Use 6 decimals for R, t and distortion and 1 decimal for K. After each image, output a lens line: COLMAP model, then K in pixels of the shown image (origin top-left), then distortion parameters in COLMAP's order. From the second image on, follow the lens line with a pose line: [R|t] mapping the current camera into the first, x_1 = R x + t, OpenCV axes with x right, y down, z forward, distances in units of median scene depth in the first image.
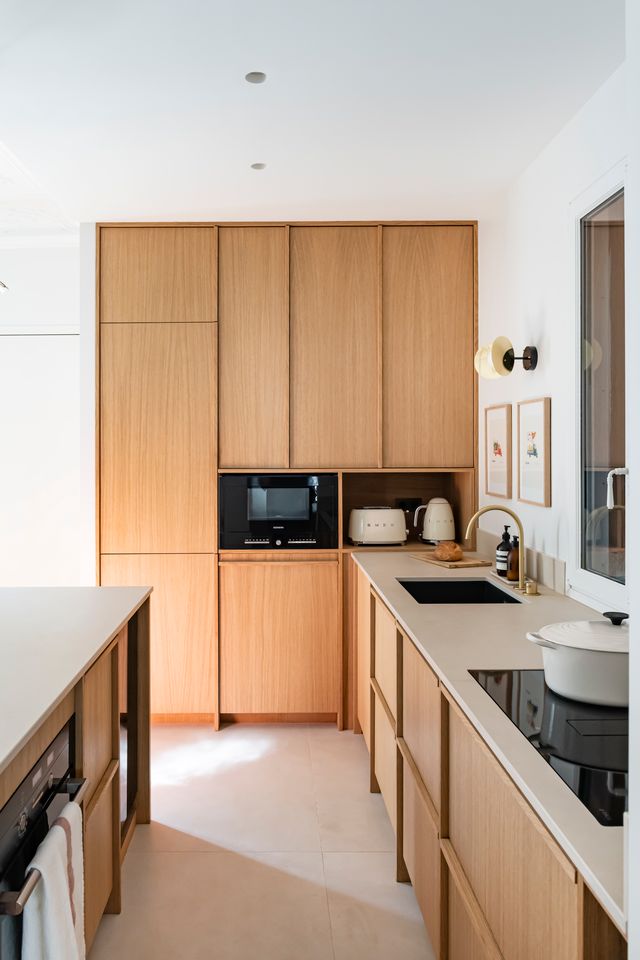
lens RADIAL K [[686.3, 0, 280.7], [0, 686.3, 442.9], [0, 0, 1]] dist [-0.010198, -0.000068]
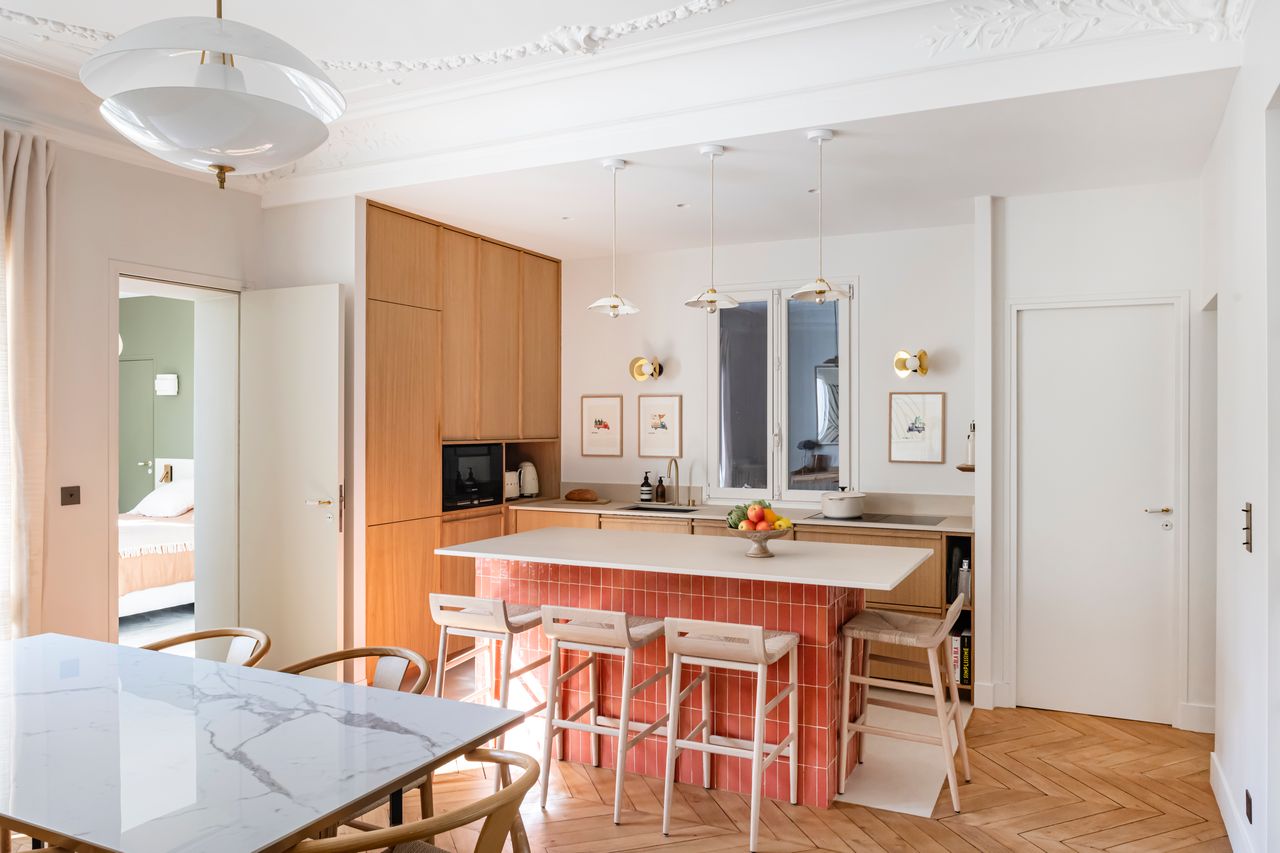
lens RADIAL K [[915.0, 0, 605.6], [0, 915.0, 431.0], [0, 0, 1]] dist [-0.010198, -0.000068]
pose [[0.462448, -0.003439, 0.886640, -1.305028], [-0.011207, 0.999890, 0.009724, 0.003273], [-0.886576, -0.014433, 0.462359, 0.063556]]
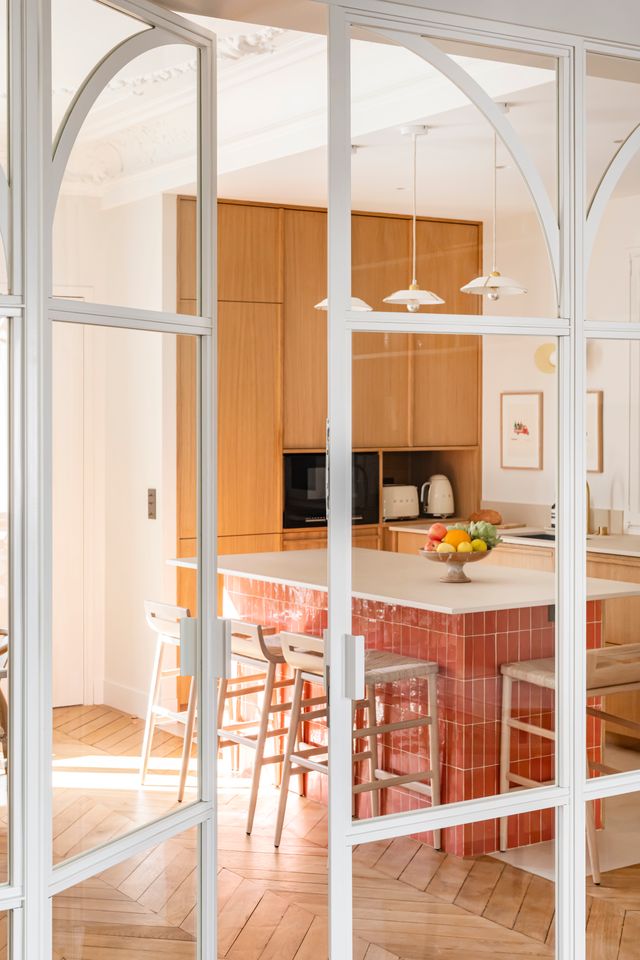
lens RADIAL K [[1413.0, 0, 209.0], [0, 1413.0, 436.5], [0, 0, 1]] dist [-0.048947, -0.049159]
pose [[0.864779, -0.007365, 0.502099, -1.229733], [-0.003915, 0.999763, 0.021408, -0.025164], [-0.502138, -0.020479, 0.864545, -0.743747]]
